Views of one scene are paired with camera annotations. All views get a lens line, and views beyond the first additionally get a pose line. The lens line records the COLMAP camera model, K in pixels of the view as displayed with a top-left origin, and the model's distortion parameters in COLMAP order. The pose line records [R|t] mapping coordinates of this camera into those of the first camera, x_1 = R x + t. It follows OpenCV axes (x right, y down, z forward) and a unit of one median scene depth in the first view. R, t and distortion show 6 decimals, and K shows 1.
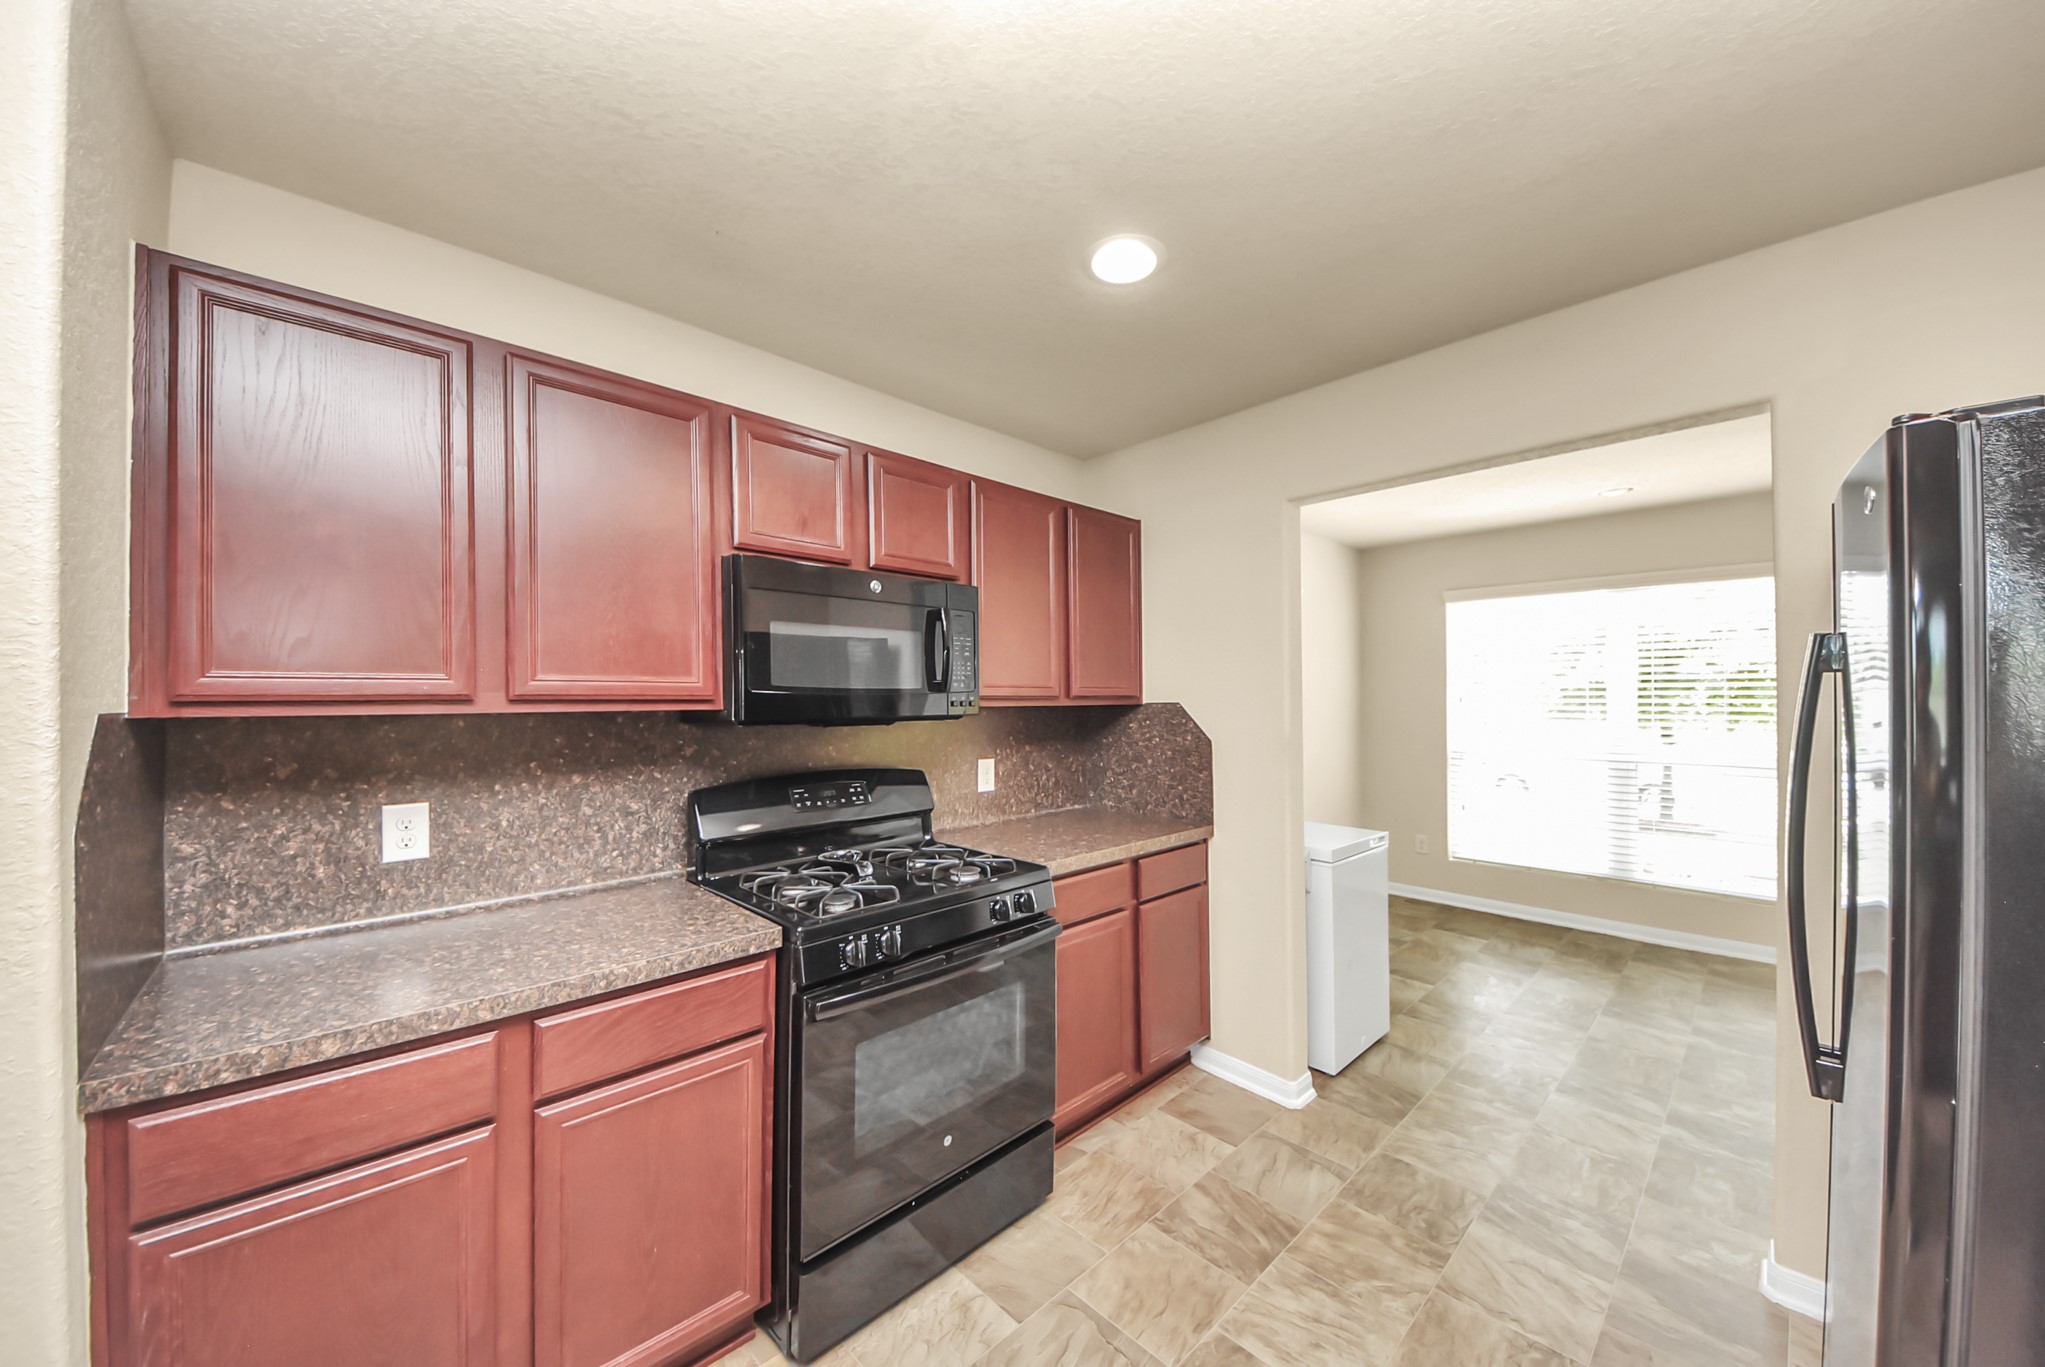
lens RADIAL K [[728.9, 0, 1045.8], [0, 728.9, 692.1], [0, 0, 1]] dist [0.046557, -0.031471]
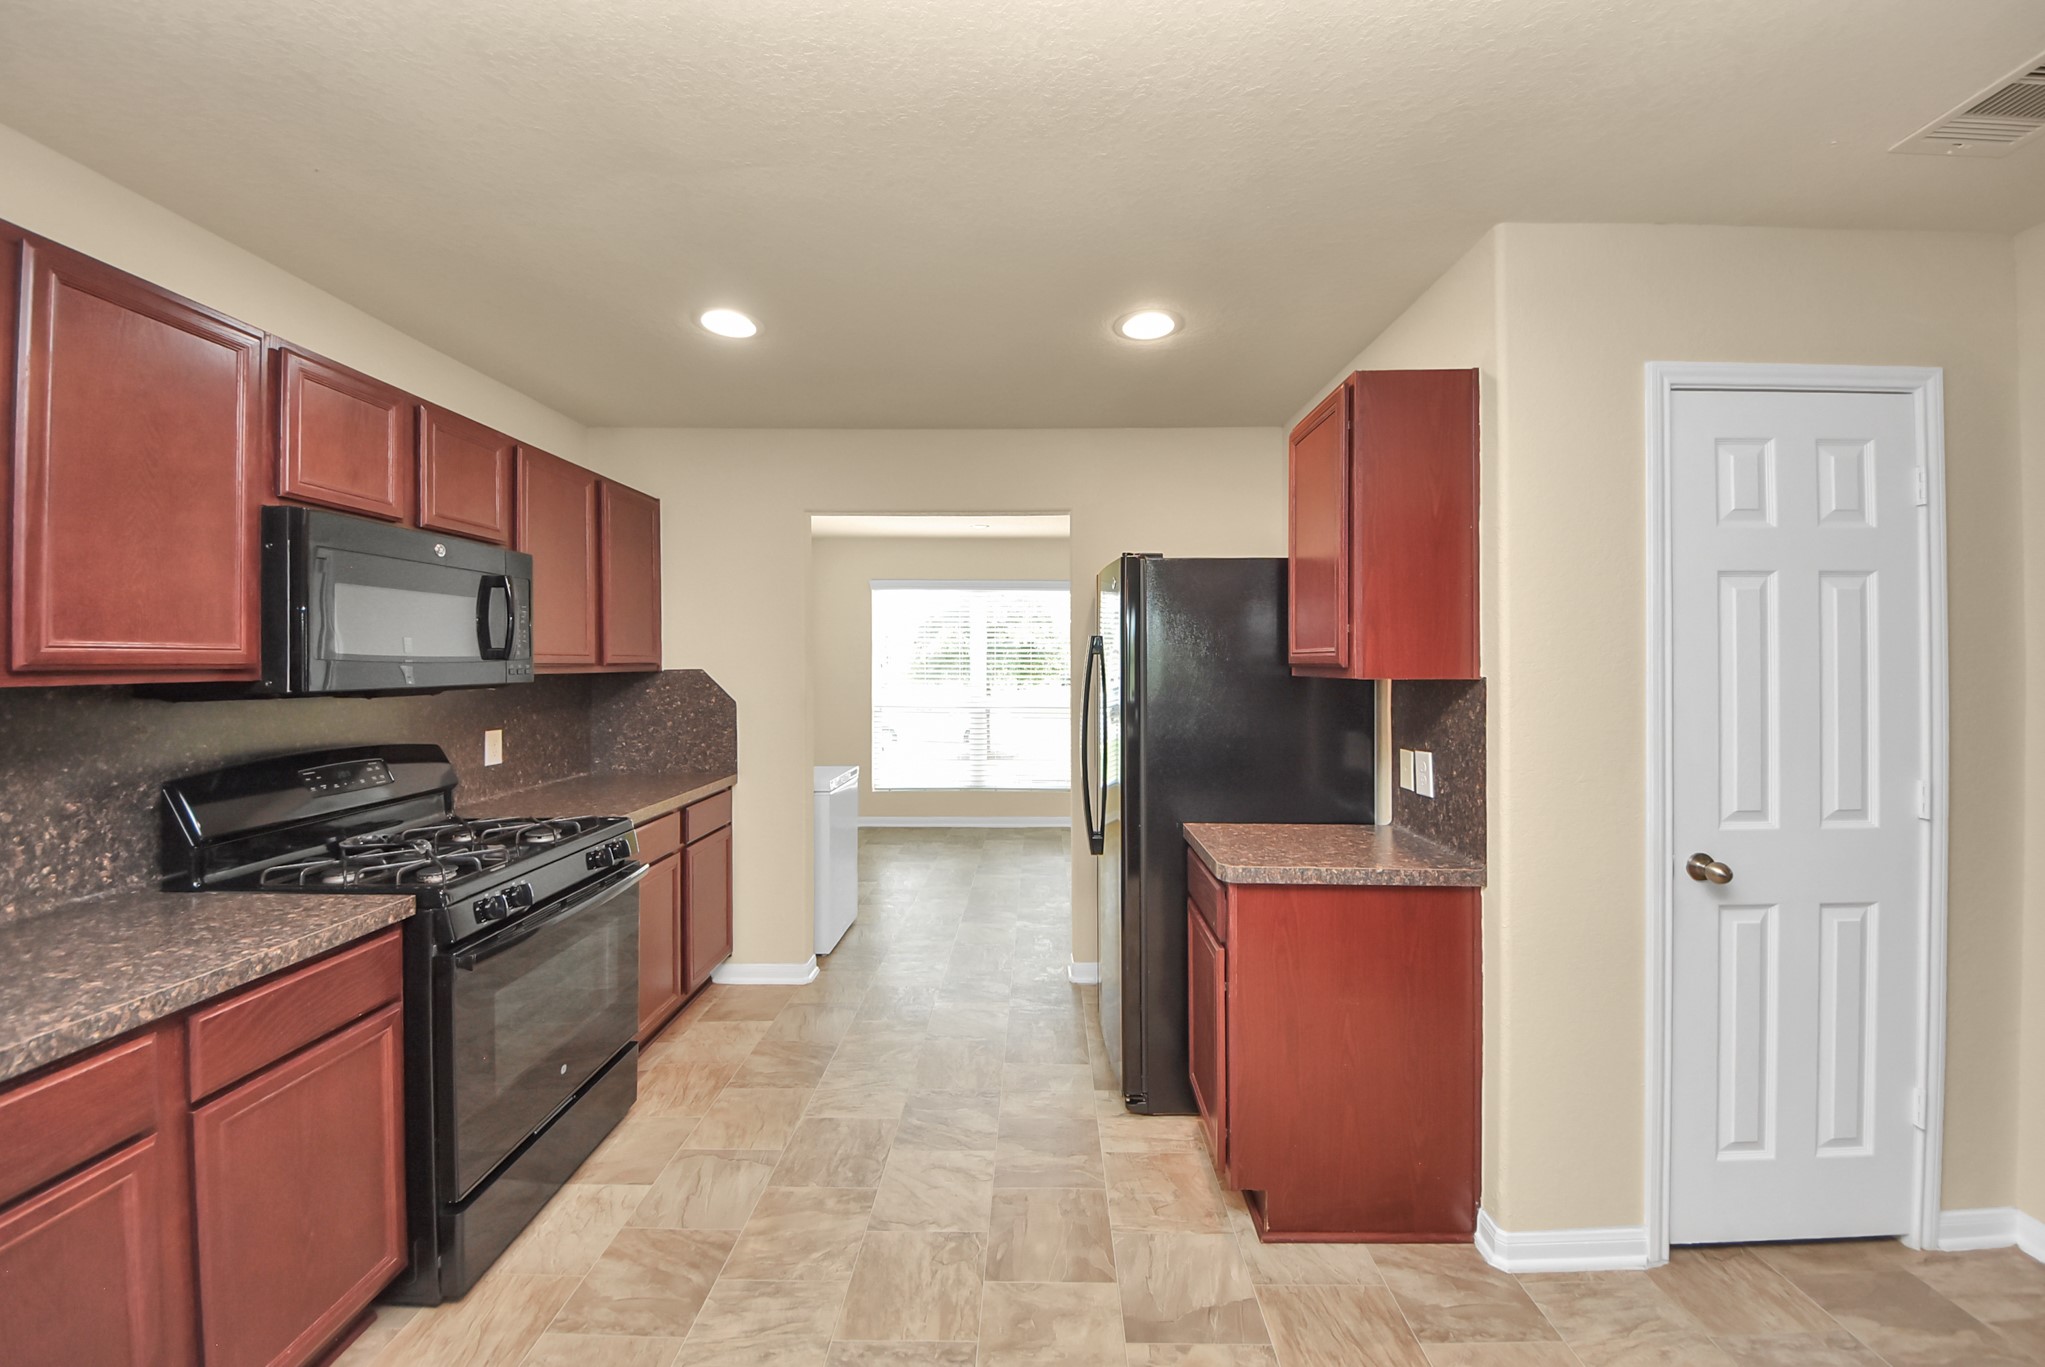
lens RADIAL K [[741.7, 0, 1038.1], [0, 741.7, 658.6], [0, 0, 1]] dist [0.020374, -0.012966]
pose [[0.706504, 0.004192, 0.707697, -0.336293], [-0.004663, 0.999988, -0.001269, -0.003904], [-0.707694, -0.002403, 0.706515, -0.224221]]
